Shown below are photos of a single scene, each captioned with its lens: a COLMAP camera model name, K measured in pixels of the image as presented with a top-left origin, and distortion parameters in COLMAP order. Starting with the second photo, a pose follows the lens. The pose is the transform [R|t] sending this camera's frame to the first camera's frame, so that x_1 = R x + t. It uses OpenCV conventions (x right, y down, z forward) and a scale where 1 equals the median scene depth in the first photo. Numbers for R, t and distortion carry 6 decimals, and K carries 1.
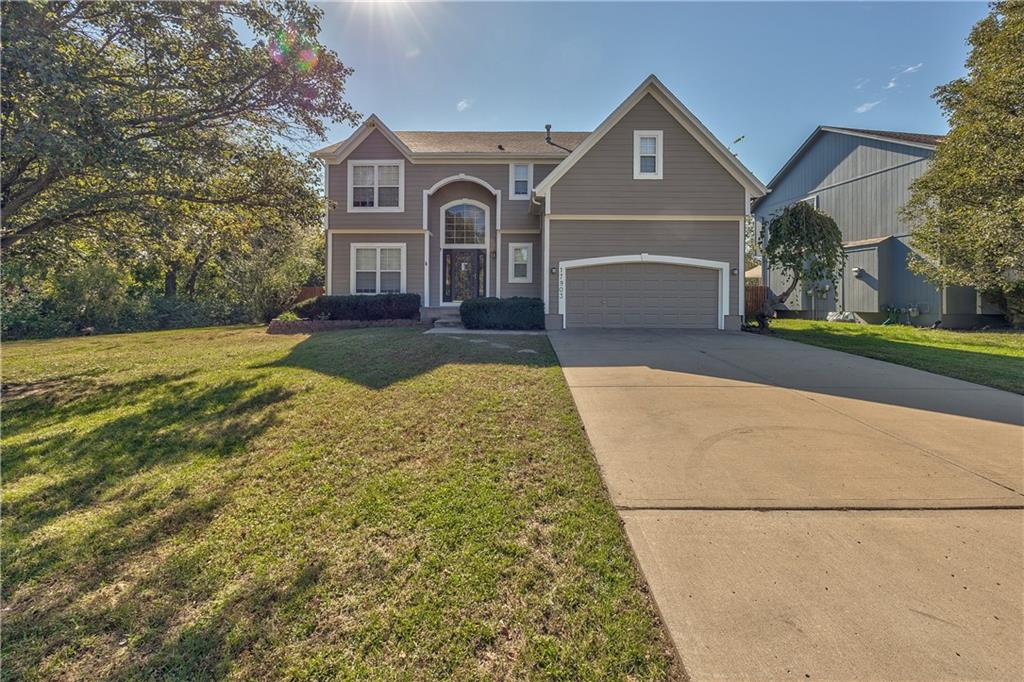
lens RADIAL K [[415.7, 0, 515.0], [0, 415.7, 296.5], [0, 0, 1]] dist [-0.000015, 0.000021]
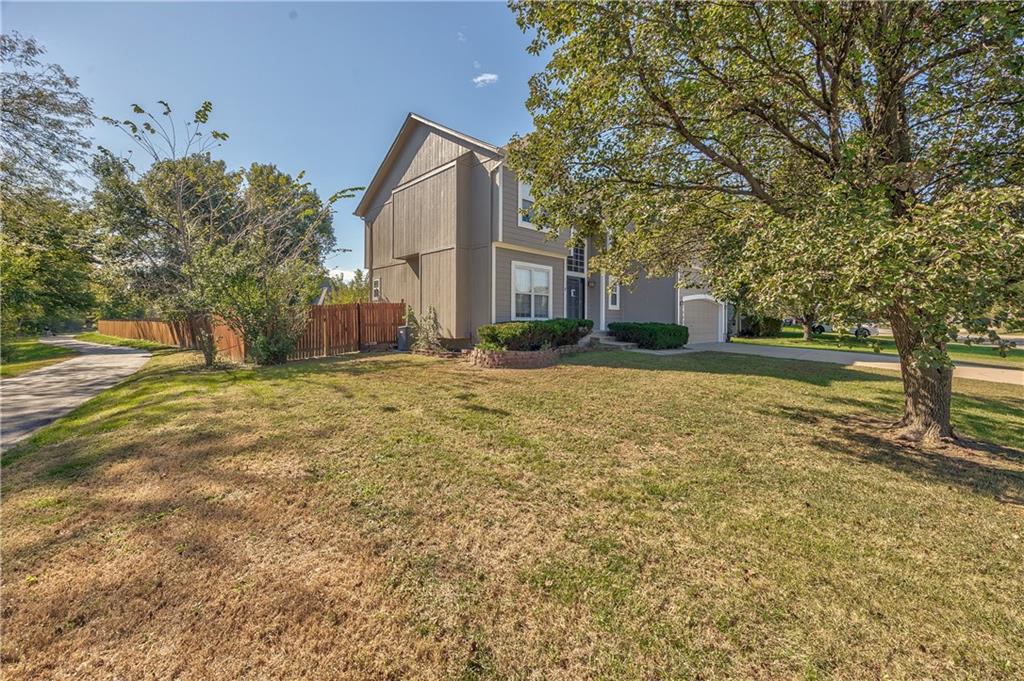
lens RADIAL K [[409.7, 0, 512.2], [0, 409.7, 312.6], [0, 0, 1]] dist [-0.000904, -0.000061]
pose [[0.708572, 0.016386, 0.705449, -1.029003], [-0.008679, 0.999857, -0.014507, -0.006180], [-0.705585, 0.004156, 0.708613, 0.395467]]
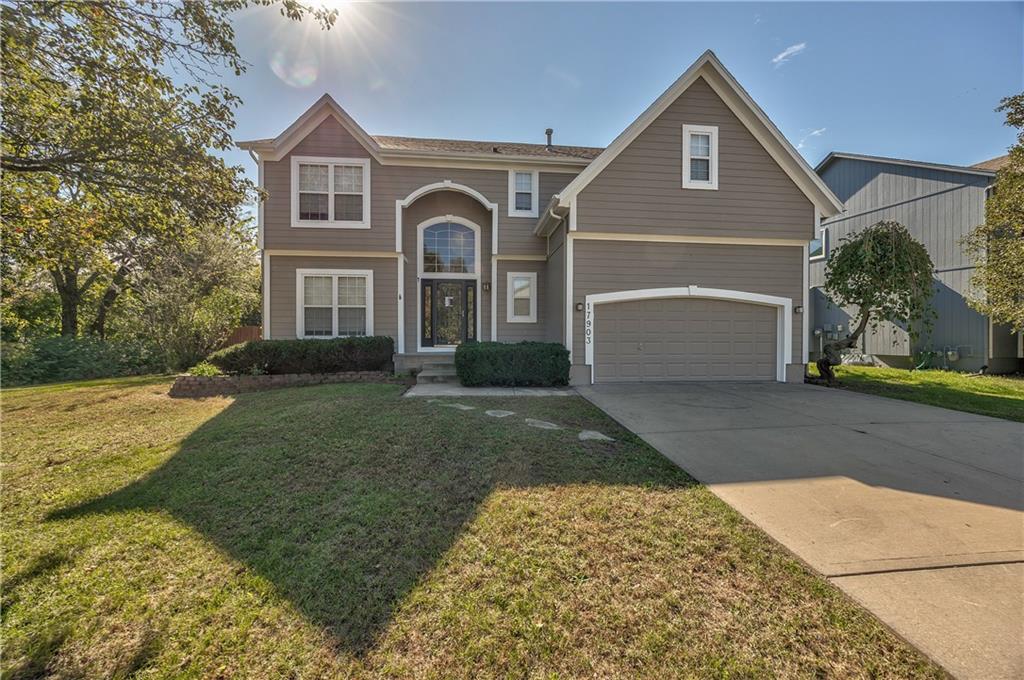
lens RADIAL K [[399.9, 0, 512.0], [0, 399.9, 340.0], [0, 0, 1]] dist [-0.001433, -0.000129]
pose [[0.994095, -0.002994, 0.108476, -0.090887], [0.001307, 0.999877, 0.015621, -0.011805], [-0.108509, -0.015387, 0.993976, 0.249228]]
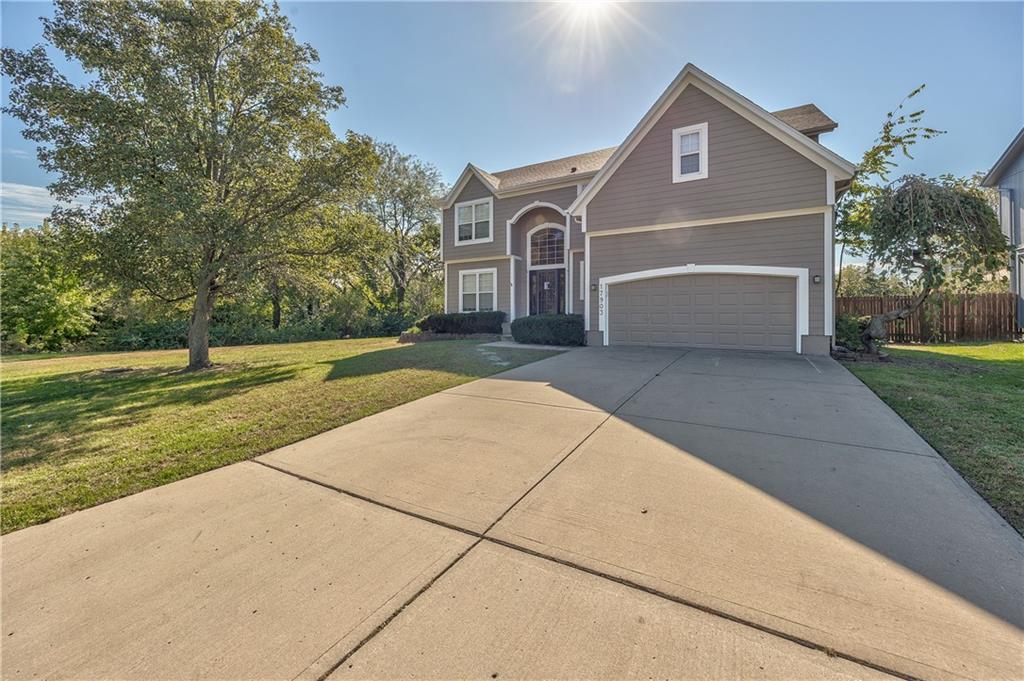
lens RADIAL K [[409.7, 0, 512.2], [0, 409.7, 312.6], [0, 0, 1]] dist [-0.000904, -0.000061]
pose [[0.856284, -0.009468, -0.516418, 0.373703], [0.011921, 0.999928, 0.001433, -0.004554], [0.516367, -0.007383, 0.856335, 0.042373]]
